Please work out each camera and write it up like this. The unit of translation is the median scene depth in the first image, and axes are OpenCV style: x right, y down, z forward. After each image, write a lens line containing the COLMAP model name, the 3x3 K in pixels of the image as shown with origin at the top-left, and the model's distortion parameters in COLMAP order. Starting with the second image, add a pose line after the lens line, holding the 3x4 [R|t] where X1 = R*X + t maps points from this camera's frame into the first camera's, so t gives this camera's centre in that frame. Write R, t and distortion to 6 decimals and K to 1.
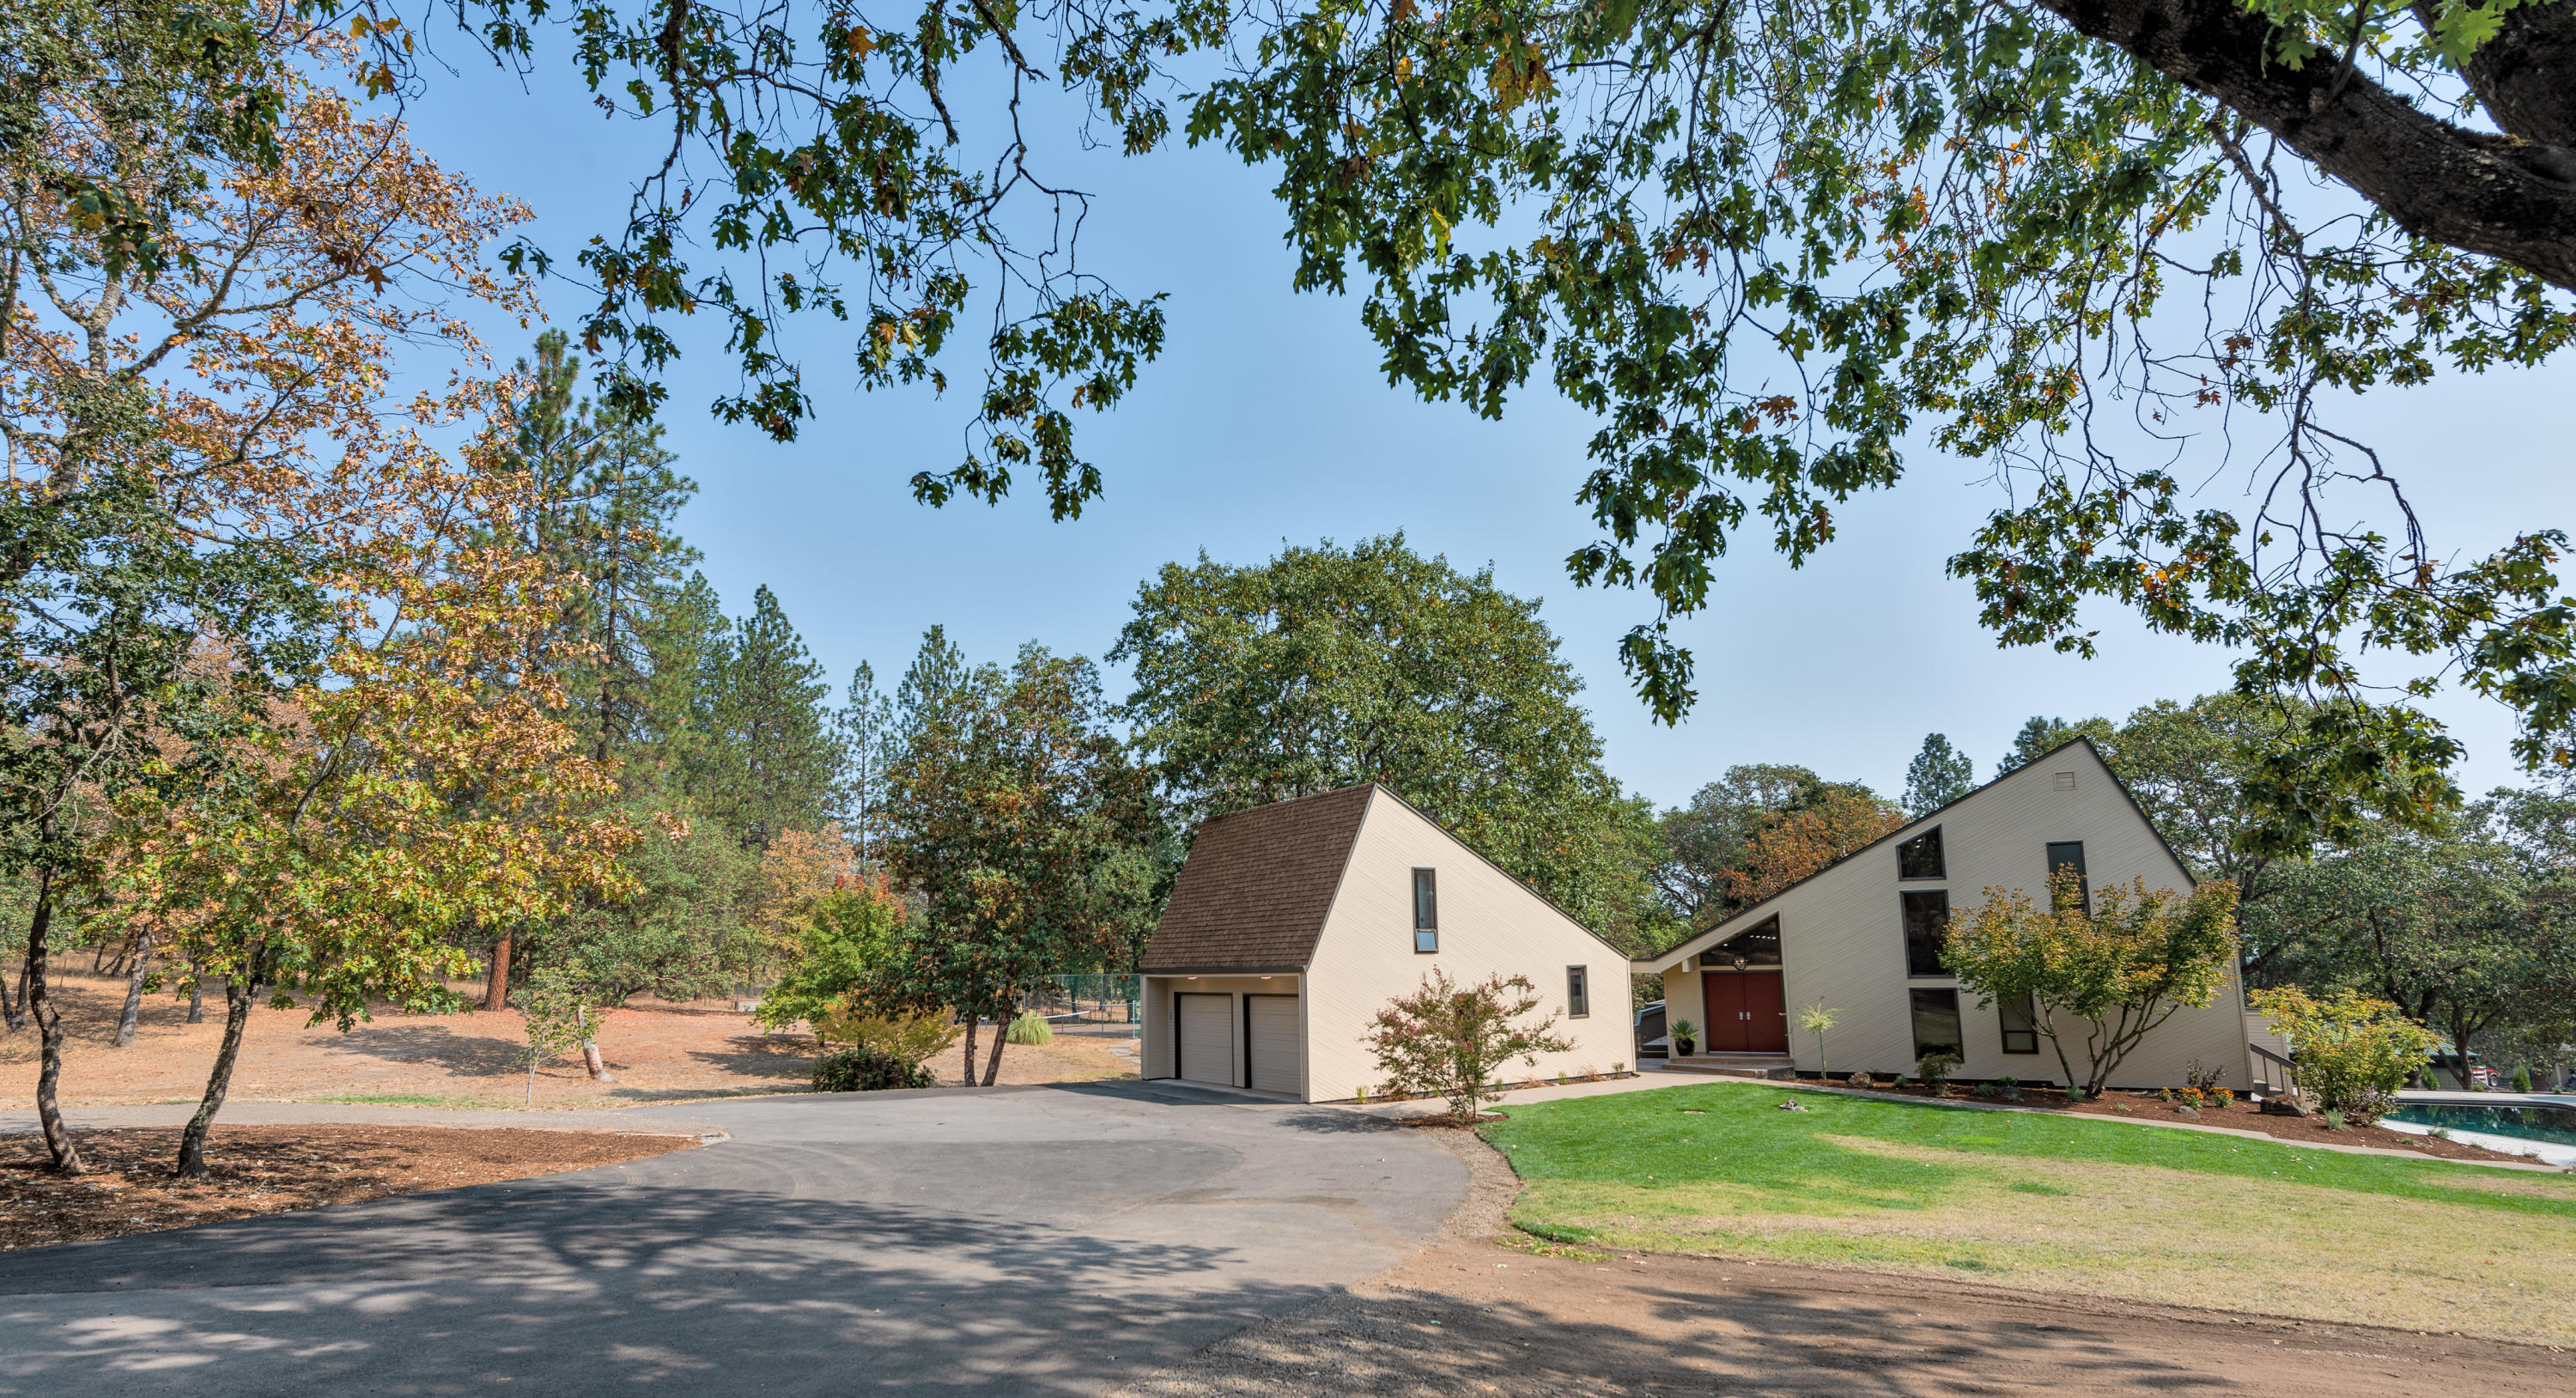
lens RADIAL K [[1113.5, 0, 1300.2], [0, 1113.5, 819.2], [0, 0, 1]] dist [-0.000427, -0.006203]
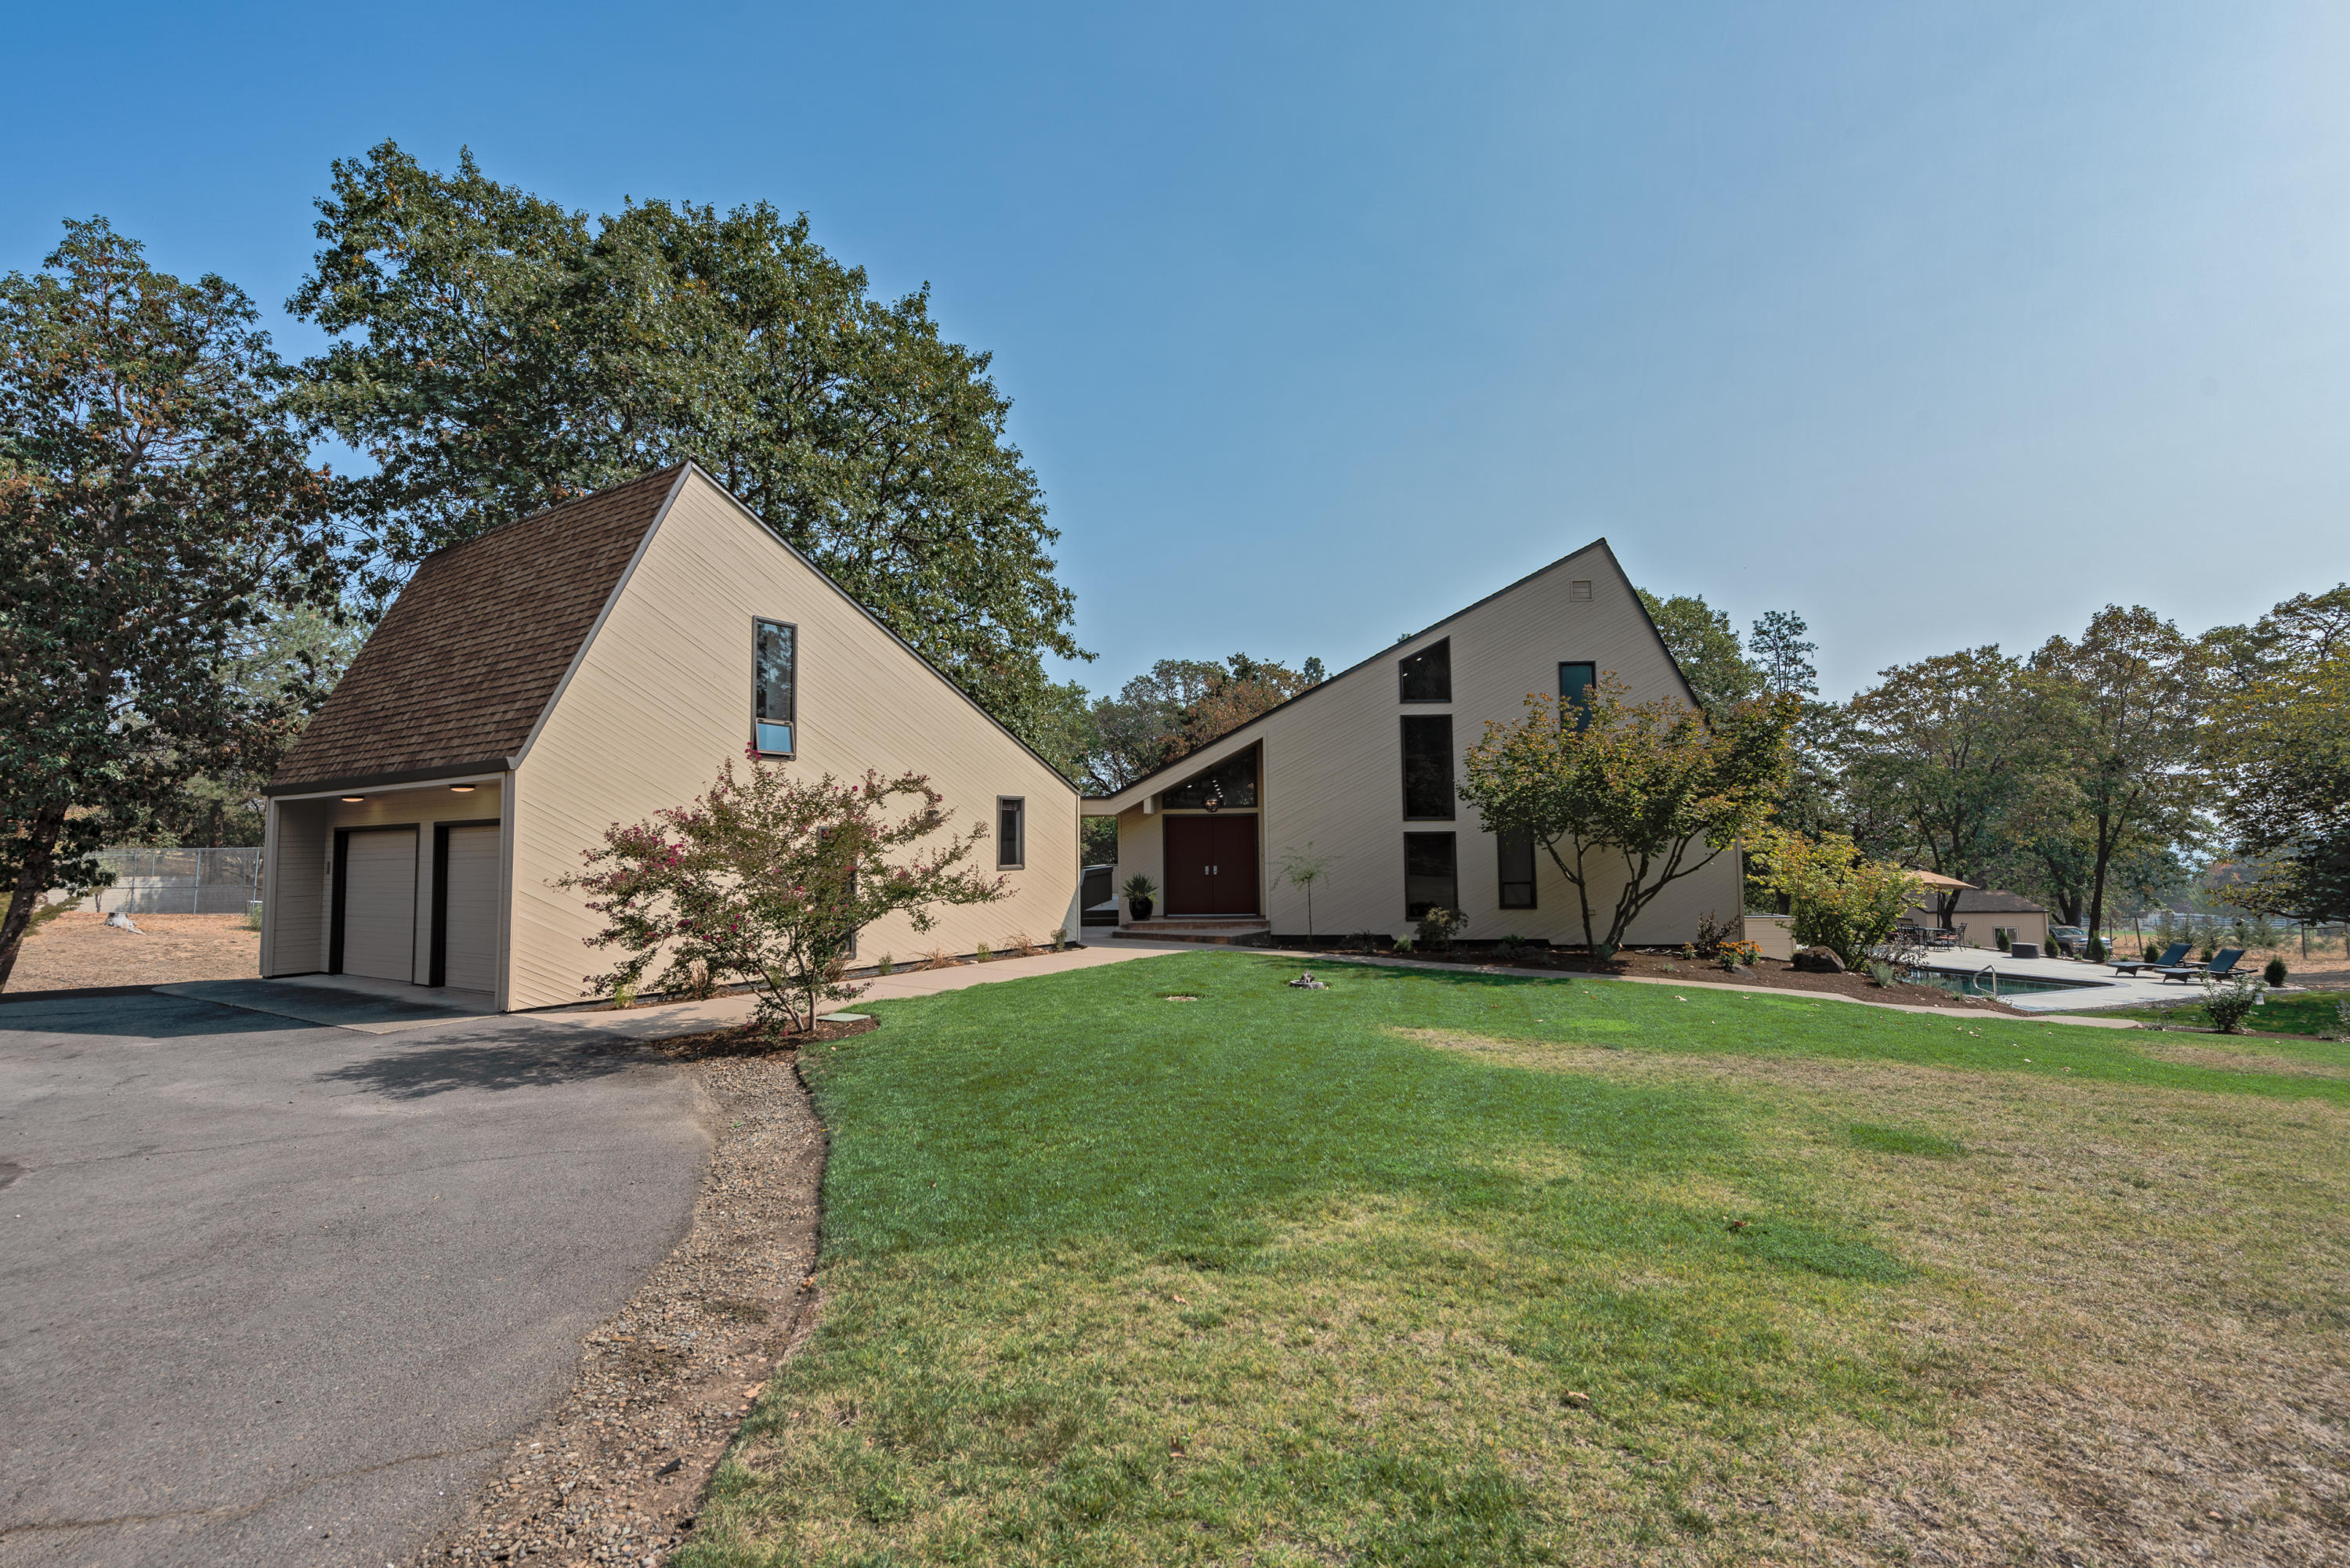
lens RADIAL K [[1010.3, 0, 1160.1], [0, 1010.3, 781.5], [0, 0, 1]] dist [0.006824, -0.000612]
pose [[0.923906, 0.034794, 0.381034, 0.096021], [-0.056635, 0.997323, 0.046254, 0.092916], [-0.378405, -0.064314, 0.923403, 0.391833]]
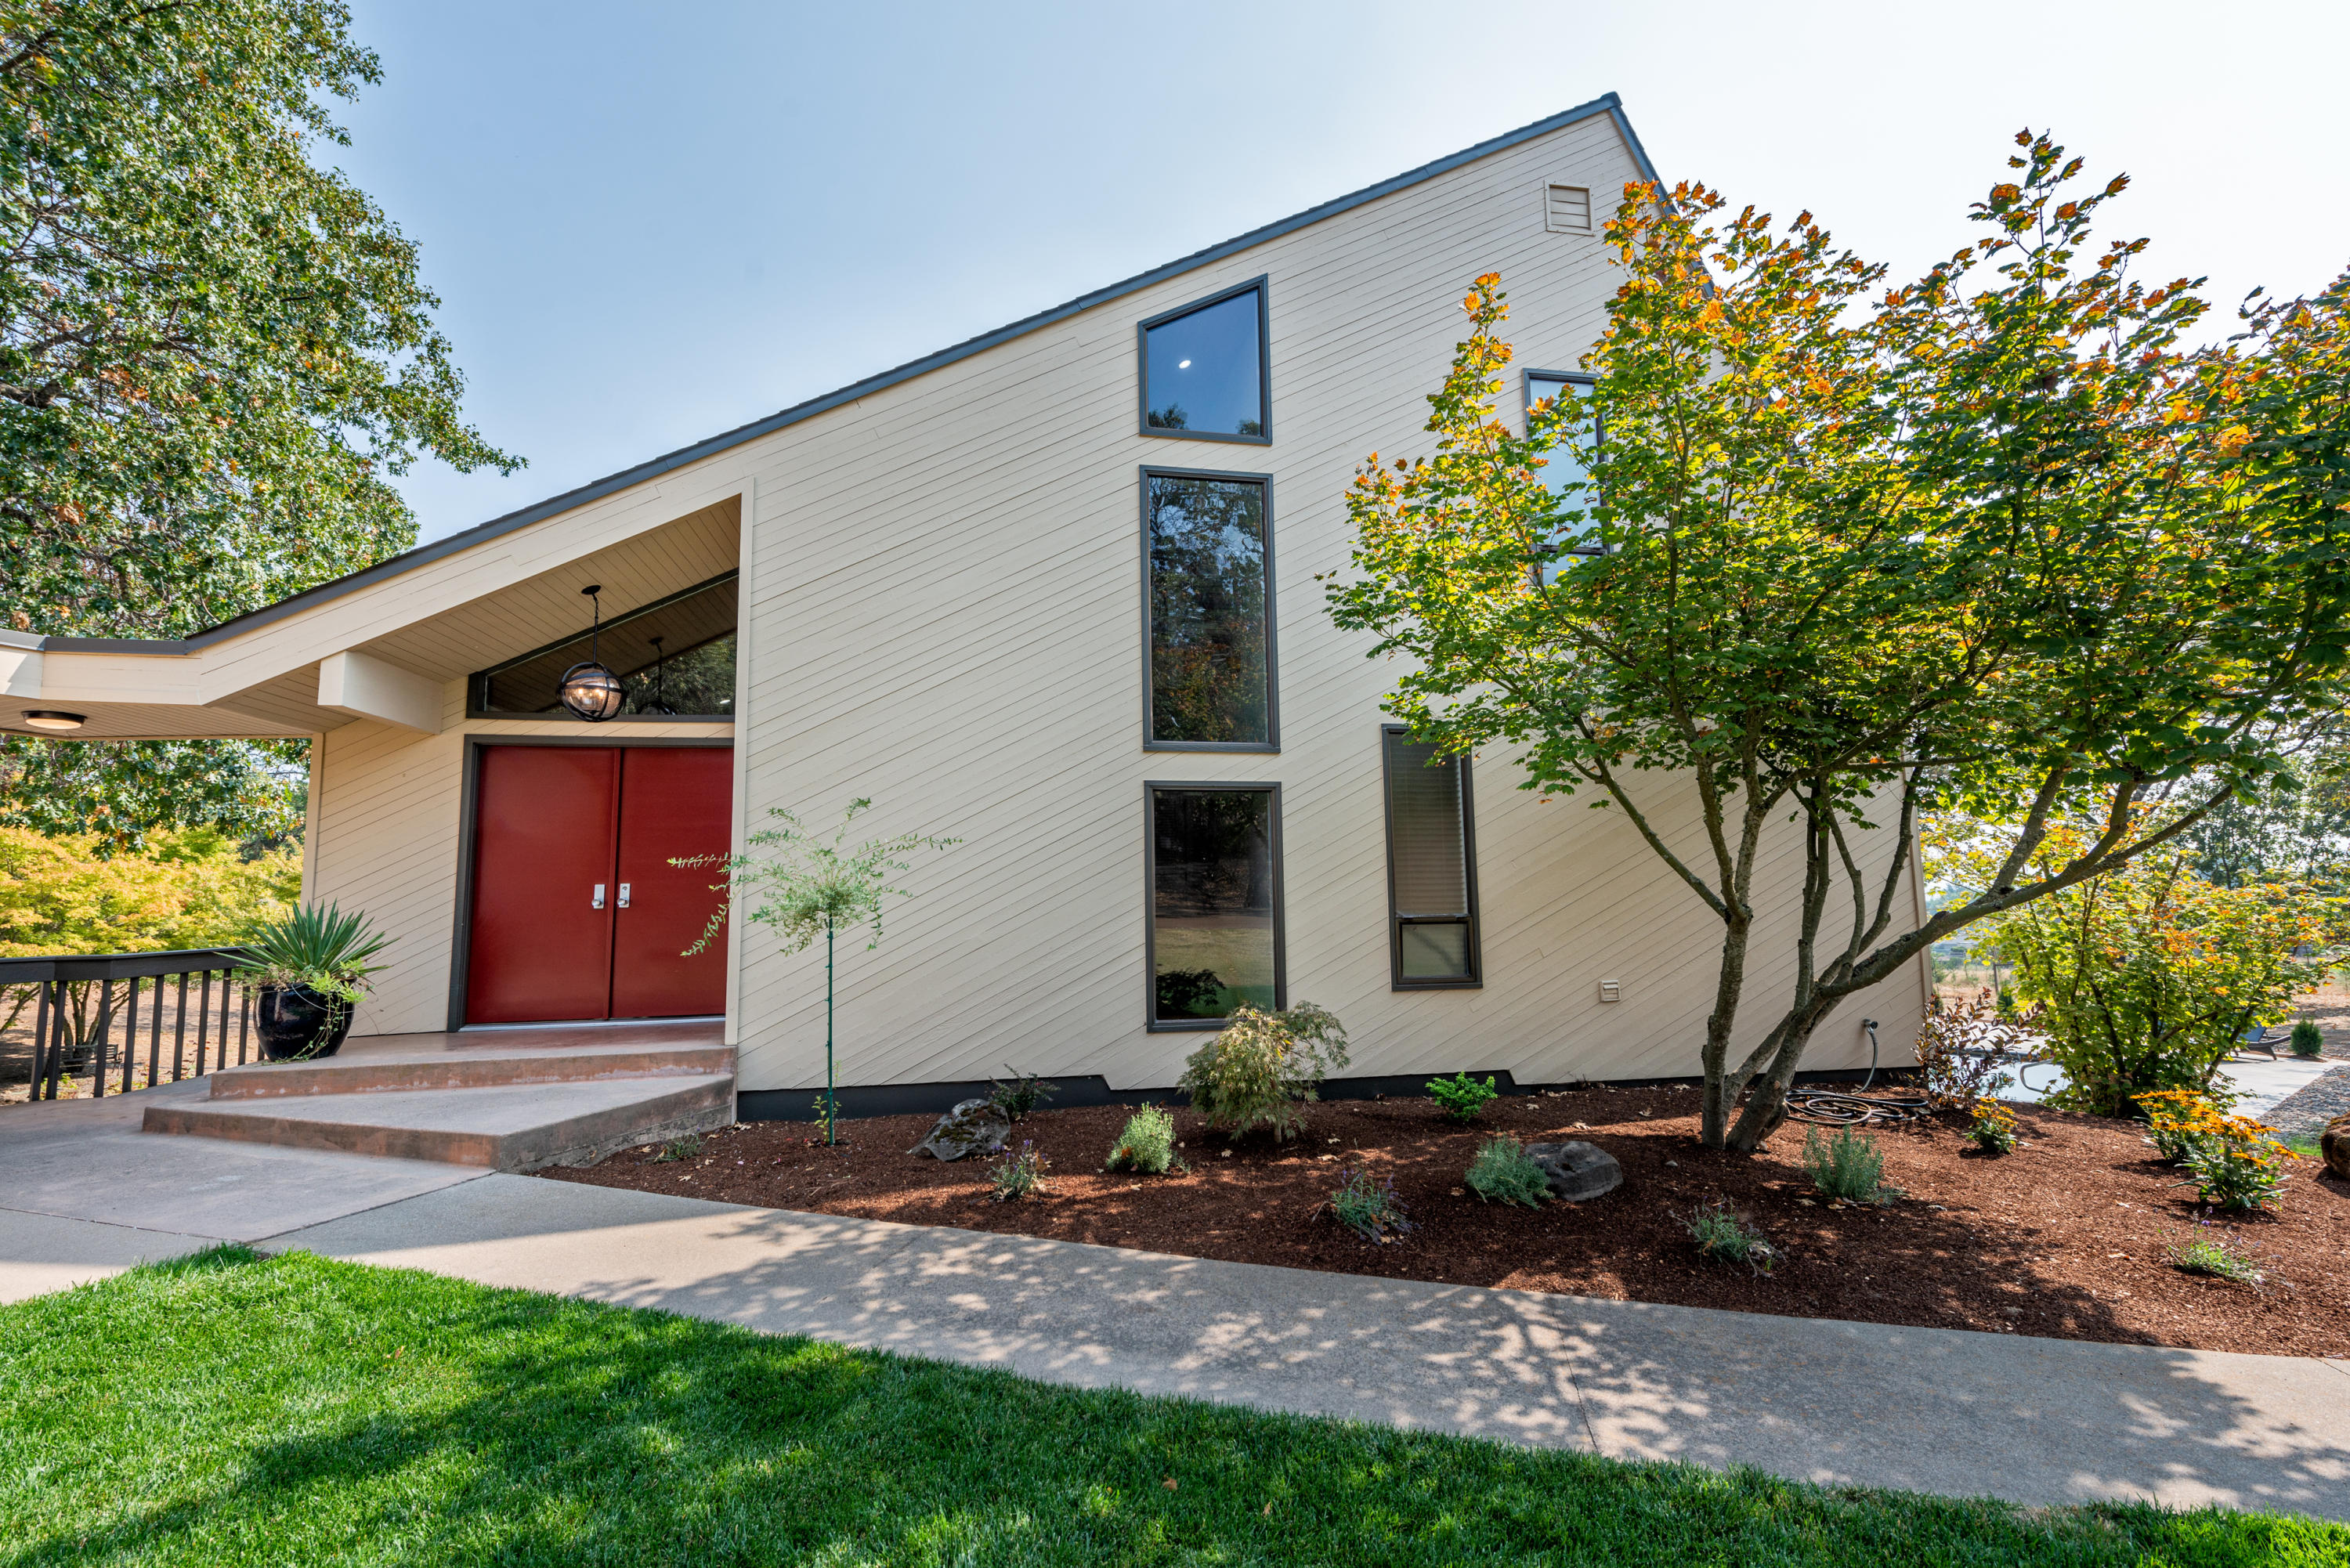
lens RADIAL K [[1049.1, 0, 1166.6], [0, 1049.1, 787.0], [0, 0, 1]] dist [0.010280, 0.000026]
pose [[0.786500, 0.072681, 0.613299, 0.393730], [-0.083429, 0.996452, -0.011098, 0.160933], [-0.611930, -0.042438, 0.789773, 0.803472]]
